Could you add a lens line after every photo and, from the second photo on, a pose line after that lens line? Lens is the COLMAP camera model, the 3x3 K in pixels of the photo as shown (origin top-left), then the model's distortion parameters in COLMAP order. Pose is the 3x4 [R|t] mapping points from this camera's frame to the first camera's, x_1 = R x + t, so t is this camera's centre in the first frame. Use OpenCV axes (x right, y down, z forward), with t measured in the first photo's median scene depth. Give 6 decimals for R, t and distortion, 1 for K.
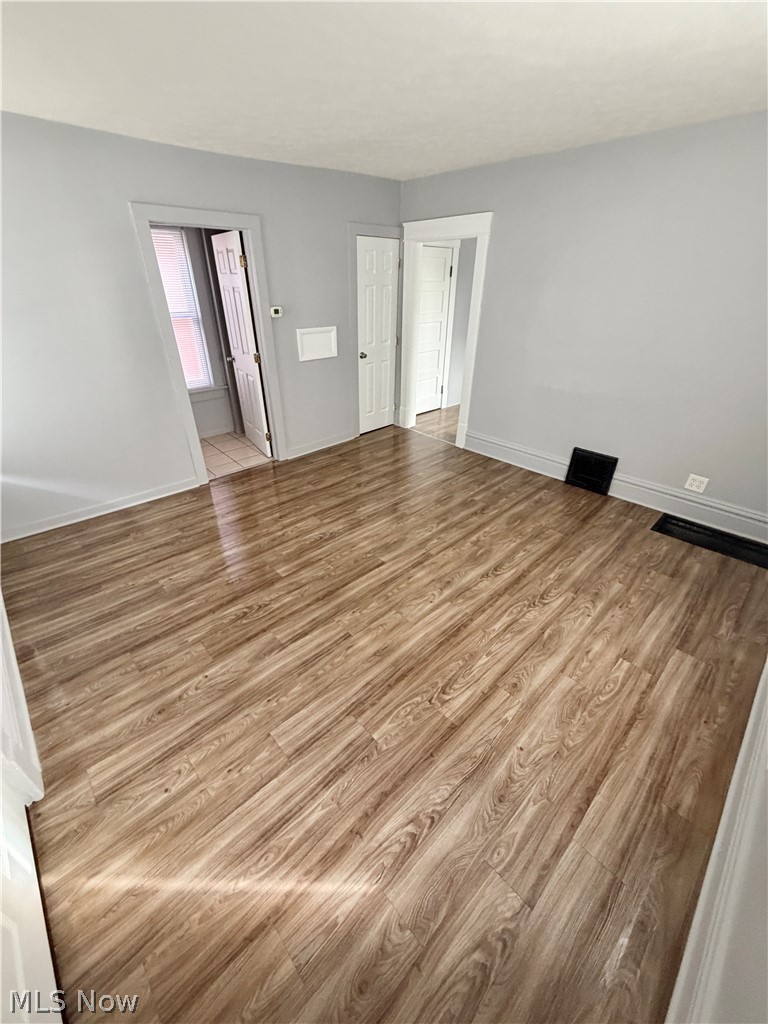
lens RADIAL K [[408.4, 0, 383.3], [0, 408.4, 507.8], [0, 0, 1]] dist [0.001007, 0.000186]
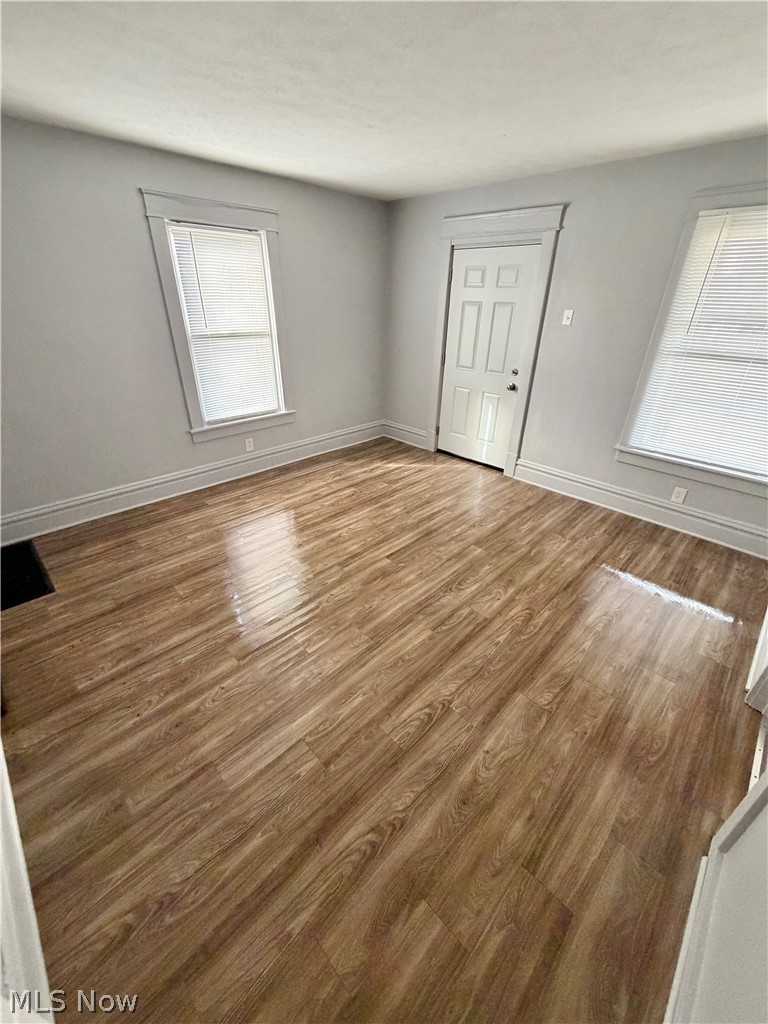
lens RADIAL K [[408.4, 0, 383.3], [0, 408.4, 507.8], [0, 0, 1]] dist [0.001007, 0.000186]
pose [[-0.999384, -0.009487, -0.033778, 0.051853], [-0.033567, 0.538627, 0.841876, -0.908280], [0.010207, 0.842491, -0.538613, 1.621628]]
